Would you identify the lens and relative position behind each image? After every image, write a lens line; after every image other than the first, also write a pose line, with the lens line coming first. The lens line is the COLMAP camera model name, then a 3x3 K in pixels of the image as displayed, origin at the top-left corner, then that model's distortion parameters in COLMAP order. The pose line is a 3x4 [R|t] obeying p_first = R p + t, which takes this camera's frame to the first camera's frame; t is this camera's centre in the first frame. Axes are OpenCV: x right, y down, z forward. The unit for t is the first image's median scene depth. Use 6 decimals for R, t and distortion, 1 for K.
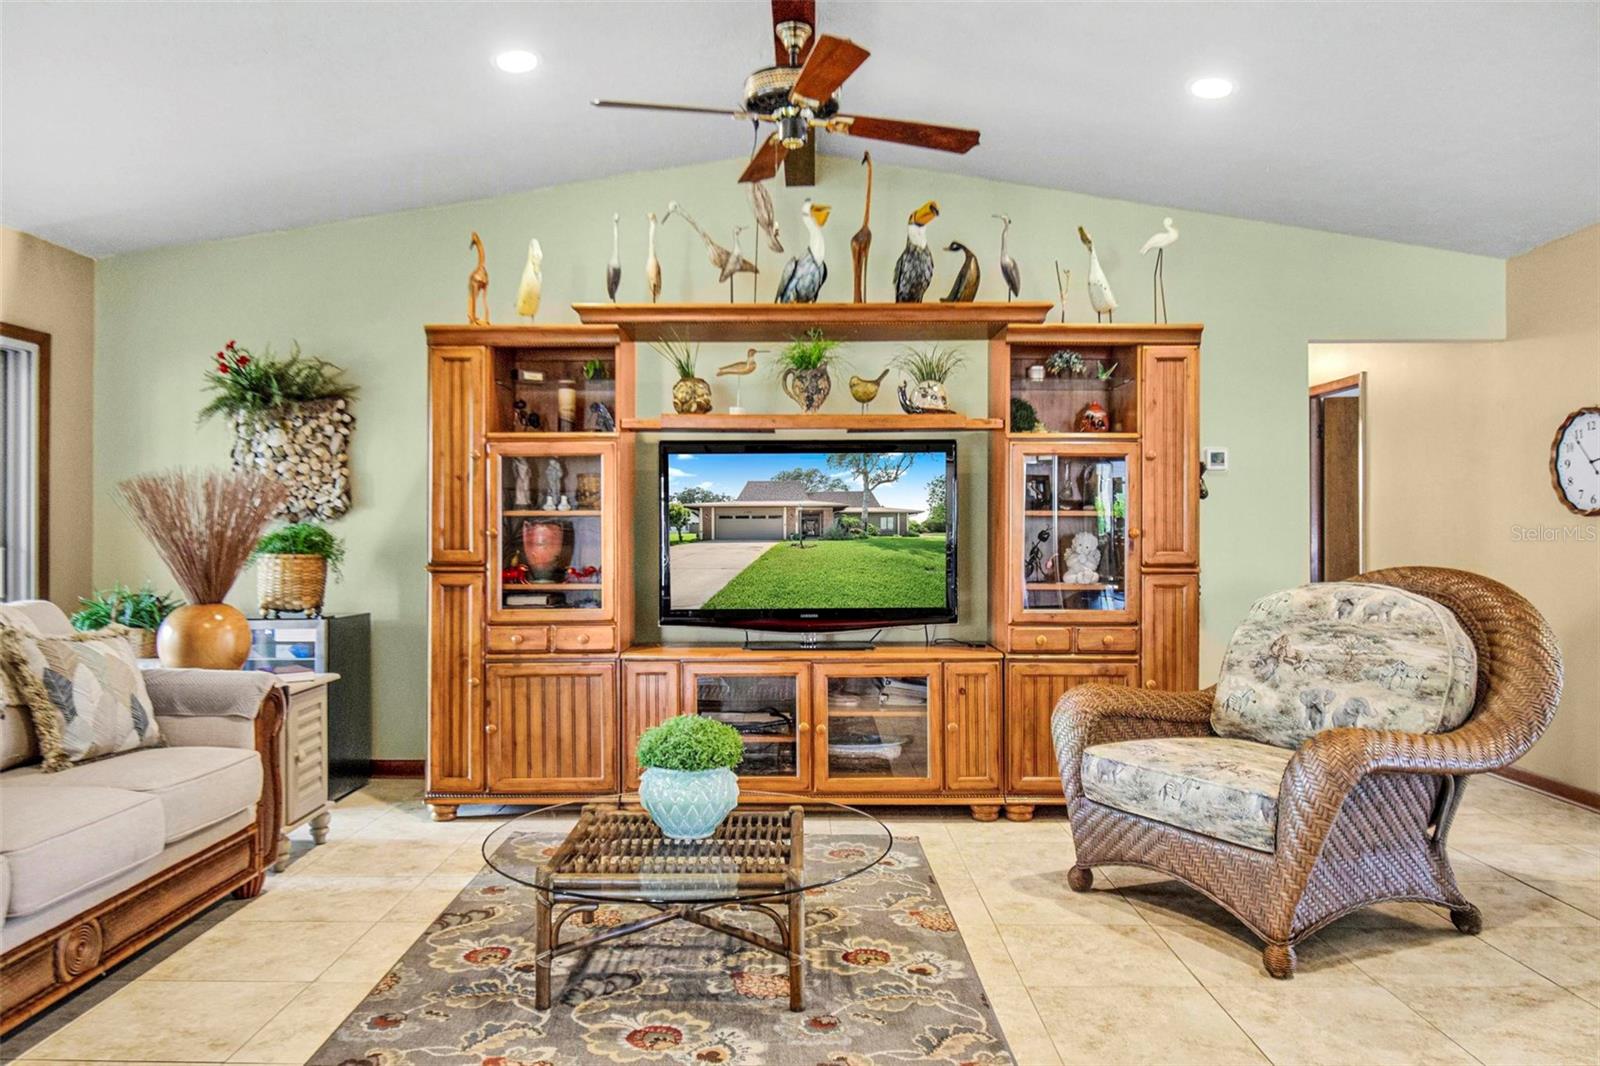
lens RADIAL K [[1139.2, 0, 793.3], [0, 1139.2, 525.8], [0, 0, 1]] dist [0.003854, -0.019555]
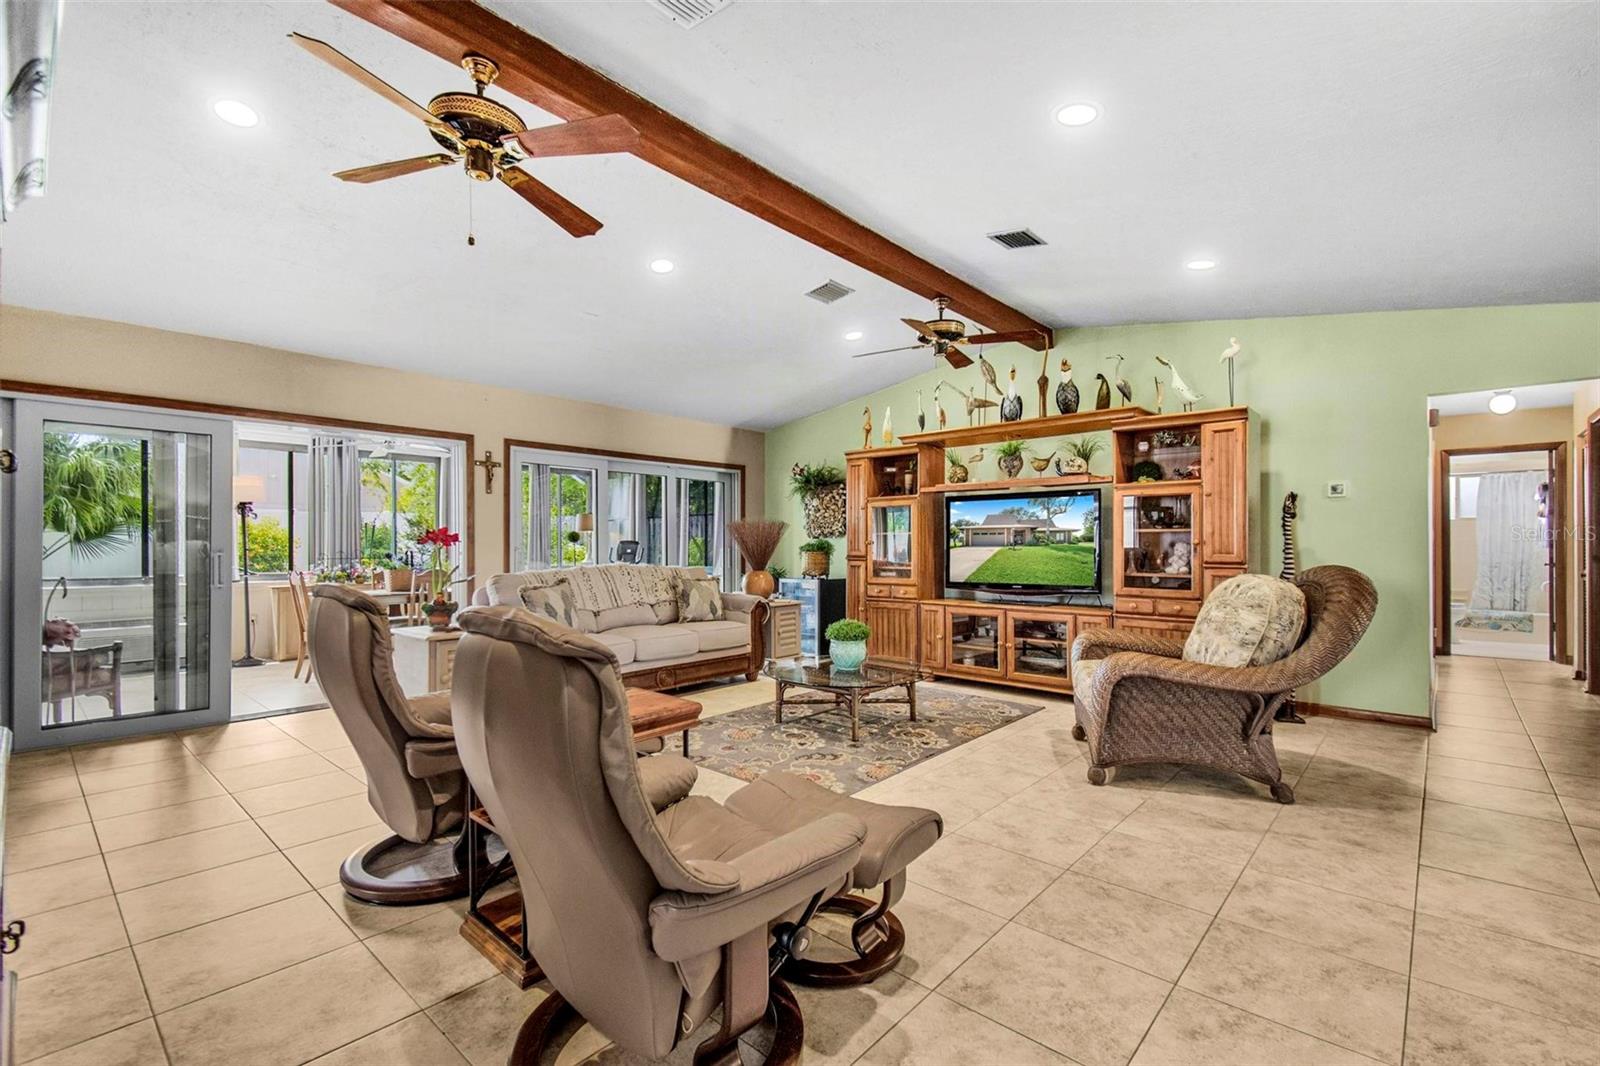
lens RADIAL K [[697.8, 0, 791.1], [0, 697.8, 543.3], [0, 0, 1]] dist [0.002884, -0.000201]
pose [[0.738947, -0.001001, -0.673763, 0.535048], [0.006955, 0.999957, 0.006142, -0.001995], [0.673728, -0.009224, 0.738922, -0.104865]]
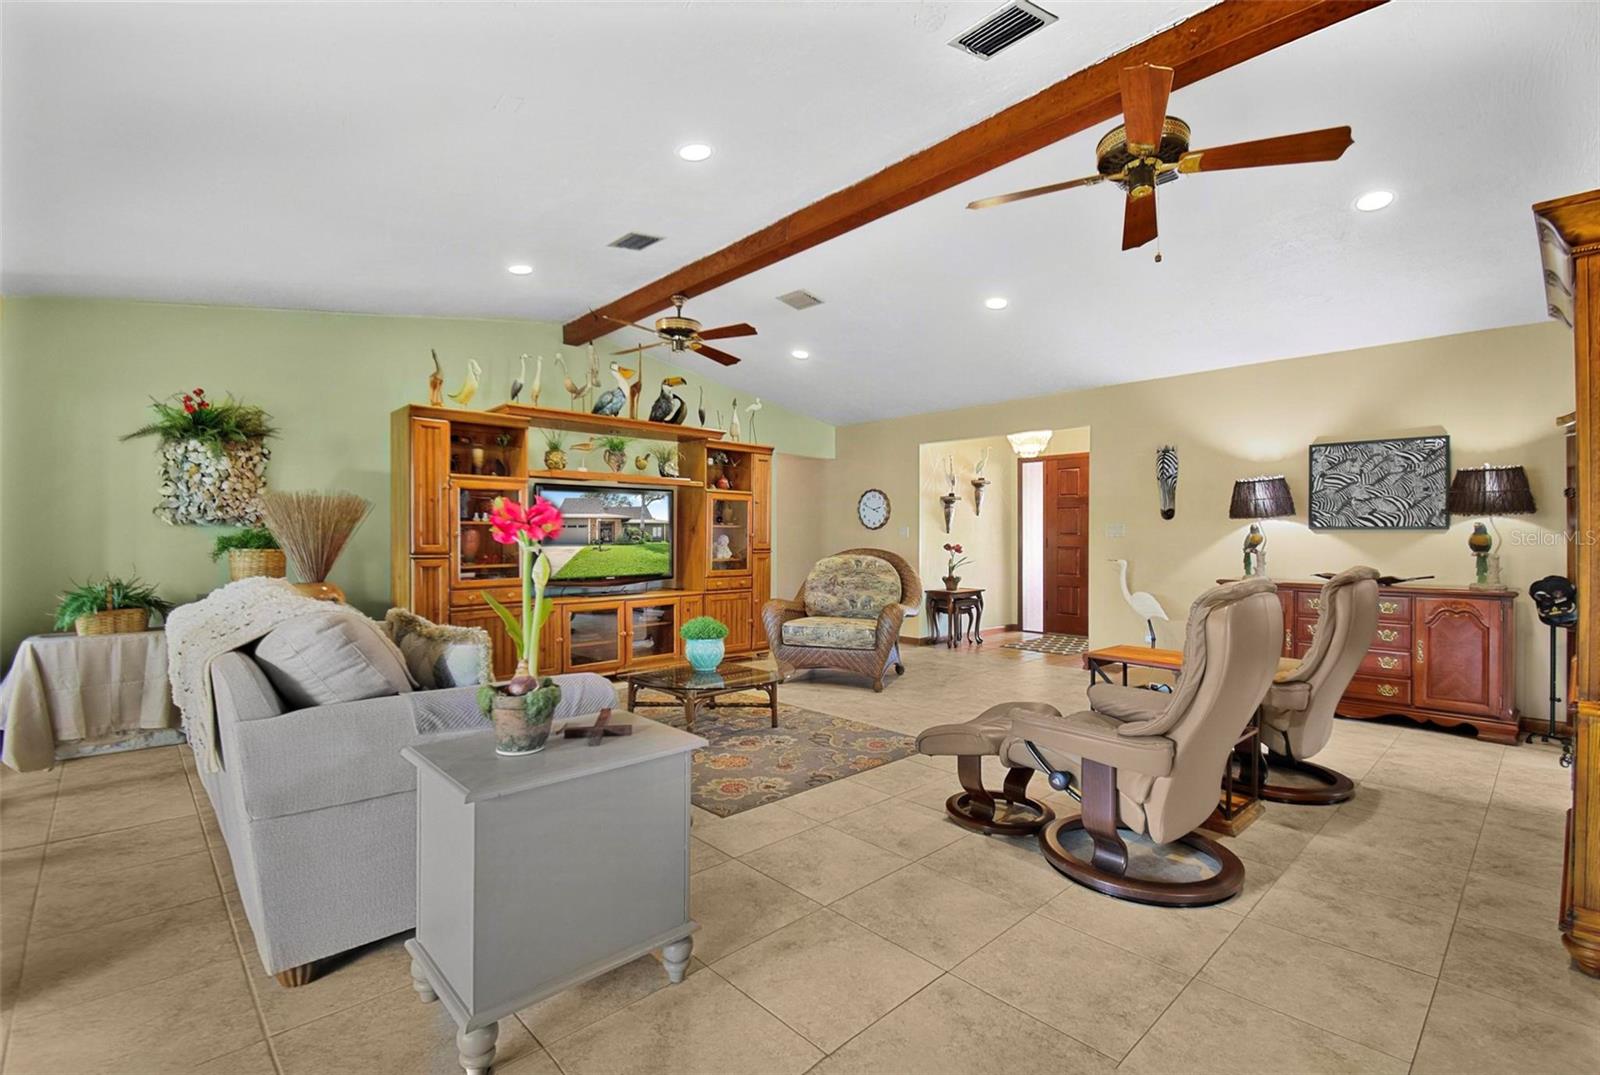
lens RADIAL K [[710.0, 0, 795.0], [0, 710.0, 537.5], [0, 0, 1]] dist [-0.001290, -0.000137]
pose [[0.721914, 0.001087, 0.691982, -0.616856], [-0.006762, 0.999962, 0.005484, 0.001775], [-0.691950, -0.008638, 0.721894, -0.086099]]
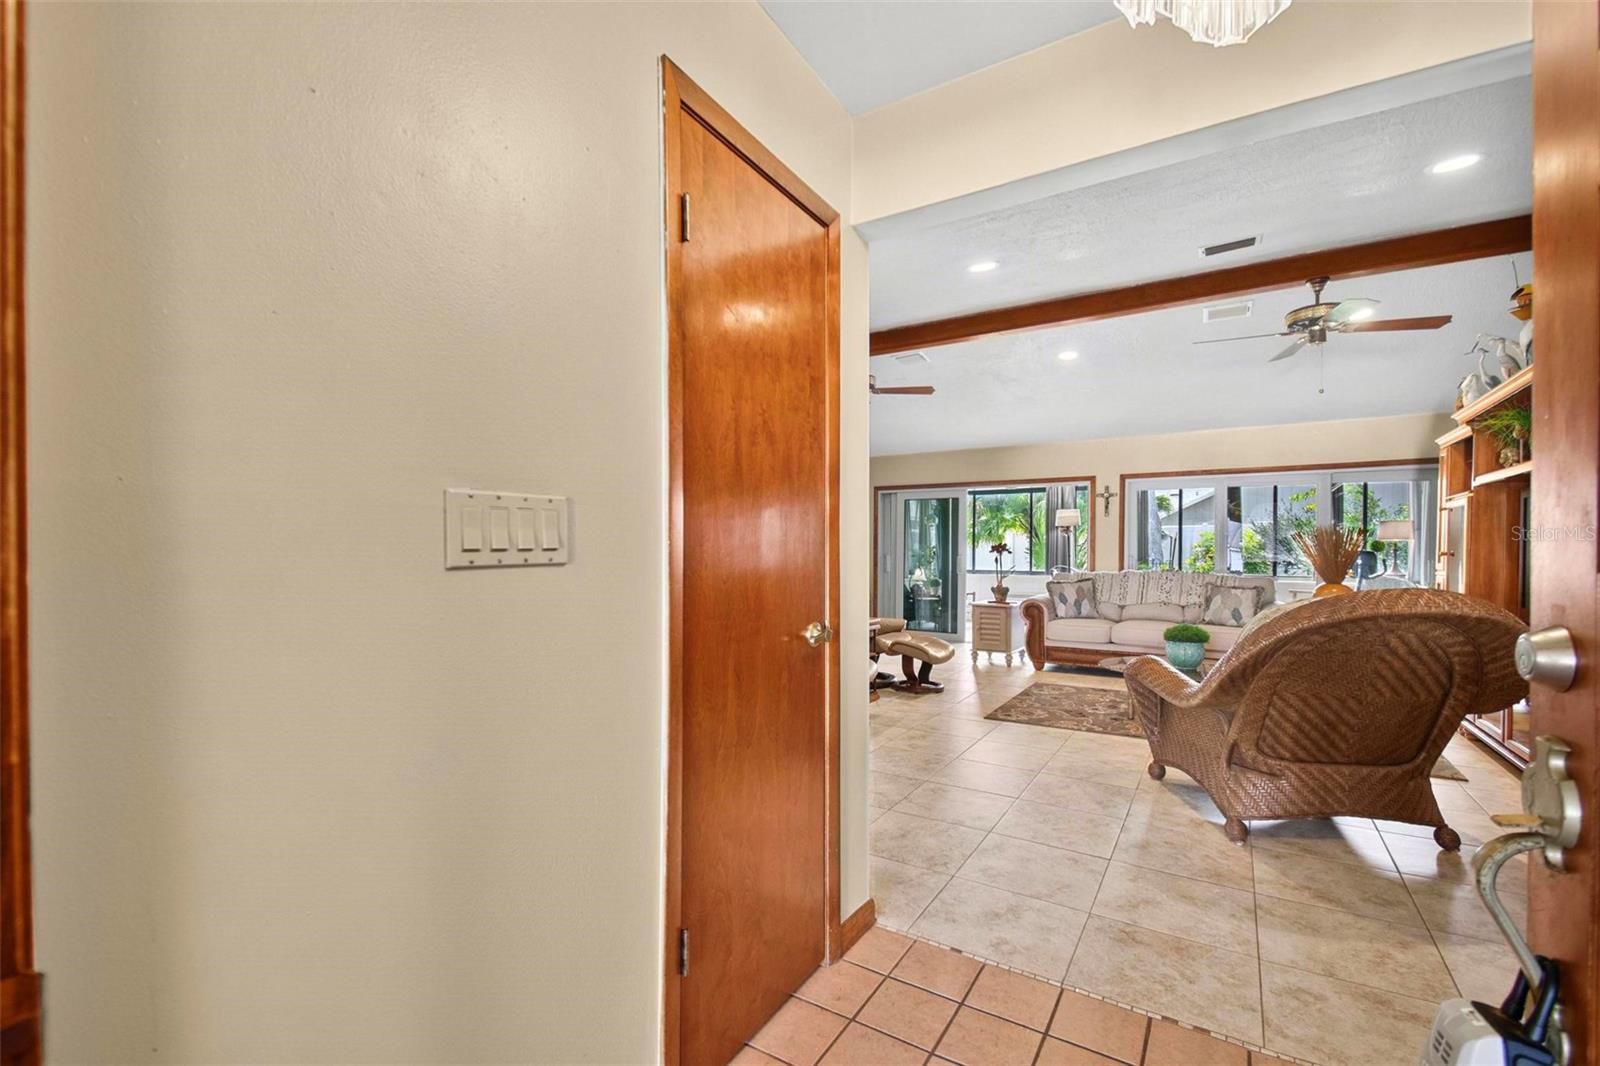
lens RADIAL K [[697.8, 0, 791.1], [0, 697.8, 543.3], [0, 0, 1]] dist [0.002884, -0.000201]
pose [[-0.529689, -0.011919, -0.848108, 1.168434], [0.005238, 0.999836, -0.017323, 0.003957], [0.848175, -0.013618, -0.529540, 0.721579]]
